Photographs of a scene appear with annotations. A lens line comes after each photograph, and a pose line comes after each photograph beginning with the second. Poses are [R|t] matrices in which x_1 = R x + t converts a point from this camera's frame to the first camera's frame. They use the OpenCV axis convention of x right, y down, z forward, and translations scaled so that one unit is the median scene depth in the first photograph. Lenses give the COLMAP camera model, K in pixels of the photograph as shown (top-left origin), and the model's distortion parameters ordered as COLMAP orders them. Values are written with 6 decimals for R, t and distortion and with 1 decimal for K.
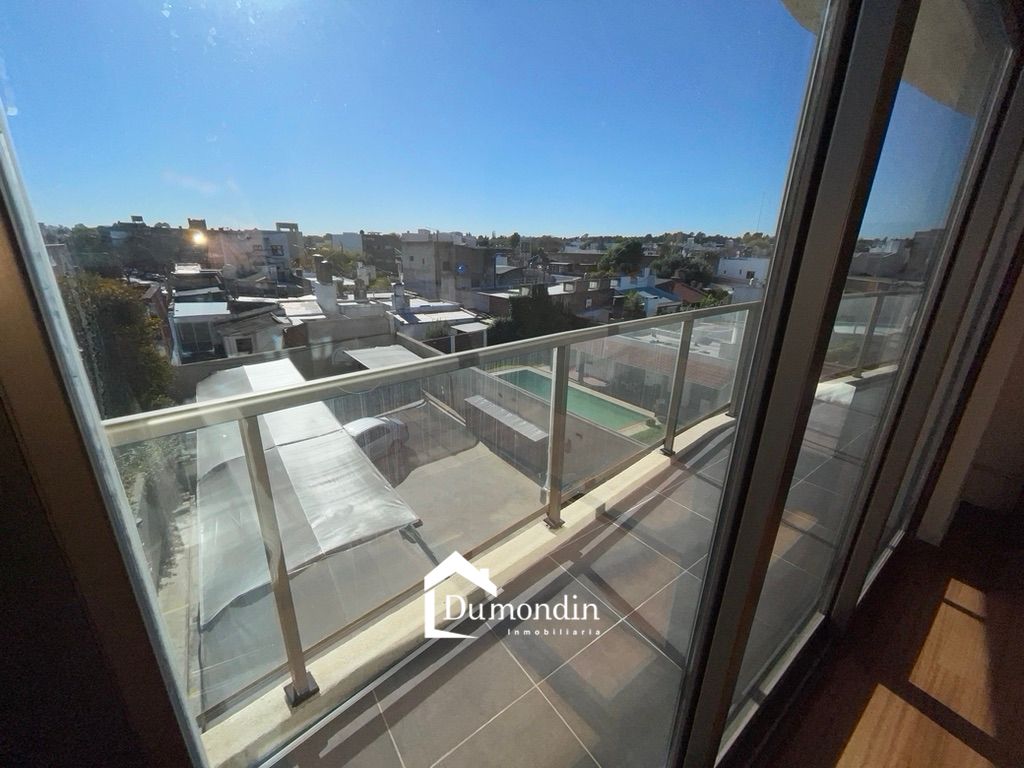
lens RADIAL K [[409.9, 0, 512.0], [0, 409.9, 384.0], [0, 0, 1]] dist [-0.010141, 0.000332]
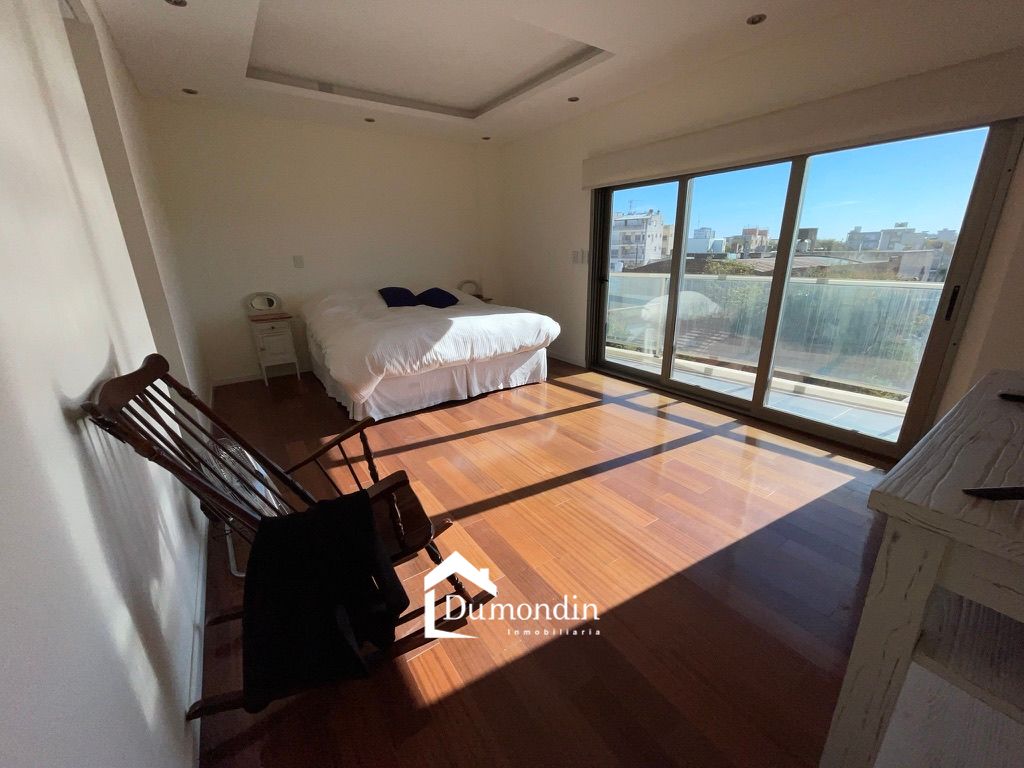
lens RADIAL K [[409.9, 0, 512.0], [0, 409.9, 384.0], [0, 0, 1]] dist [-0.010141, 0.000332]
pose [[-0.031141, 0.293655, -0.955404, 0.127109], [-0.290029, 0.912087, 0.289794, 0.009583], [0.956511, 0.286119, 0.056765, -0.018466]]
